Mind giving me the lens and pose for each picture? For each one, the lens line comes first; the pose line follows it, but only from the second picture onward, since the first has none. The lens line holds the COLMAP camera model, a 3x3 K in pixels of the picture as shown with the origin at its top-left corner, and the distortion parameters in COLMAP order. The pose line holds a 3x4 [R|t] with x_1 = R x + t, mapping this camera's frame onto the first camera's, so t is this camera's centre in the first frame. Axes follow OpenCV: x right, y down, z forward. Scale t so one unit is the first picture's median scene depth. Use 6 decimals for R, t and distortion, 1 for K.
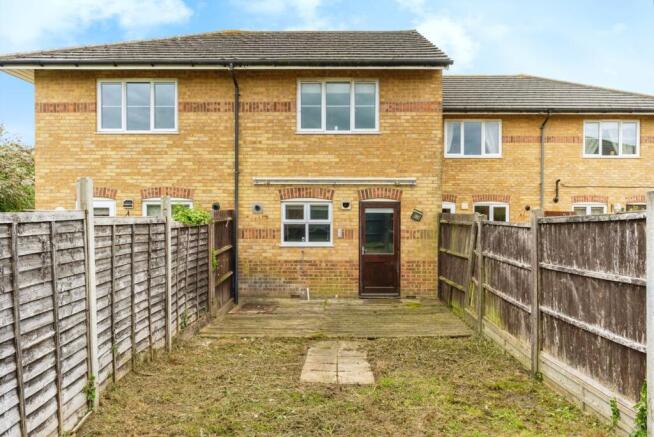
lens RADIAL K [[440.8, 0, 327.0], [0, 440.8, 218.5], [0, 0, 1]] dist [0.000849, 0.000094]
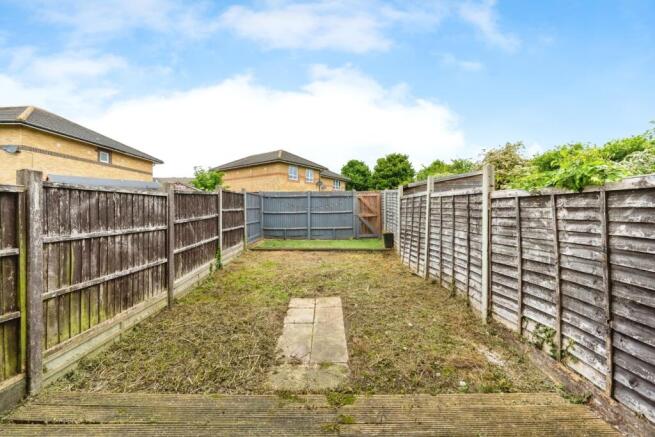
lens RADIAL K [[261.6, 0, 331.3], [0, 261.6, 210.8], [0, 0, 1]] dist [-0.001129, -0.000052]
pose [[-0.999024, -0.002430, -0.044111, 0.009271], [-0.003335, 0.999785, 0.020461, 0.046238], [0.044052, 0.020588, -0.998817, 1.823734]]
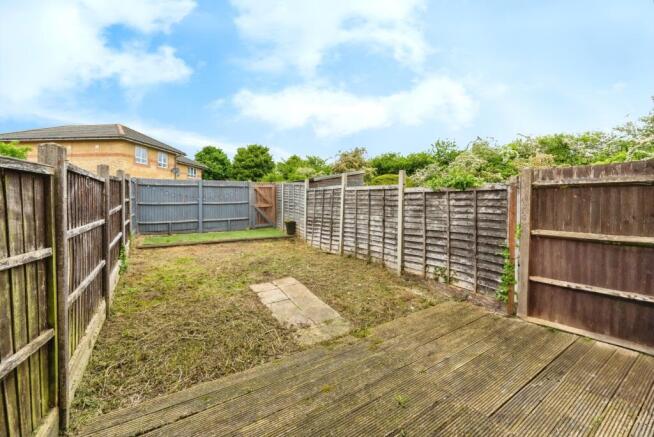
lens RADIAL K [[261.2, 0, 330.8], [0, 261.2, 210.8], [0, 0, 1]] dist [-0.001129, -0.000052]
pose [[-0.820508, 0.017895, -0.571355, 0.380564], [-0.012896, 0.998676, 0.049799, 0.050623], [0.571490, 0.048229, -0.819190, 1.842003]]
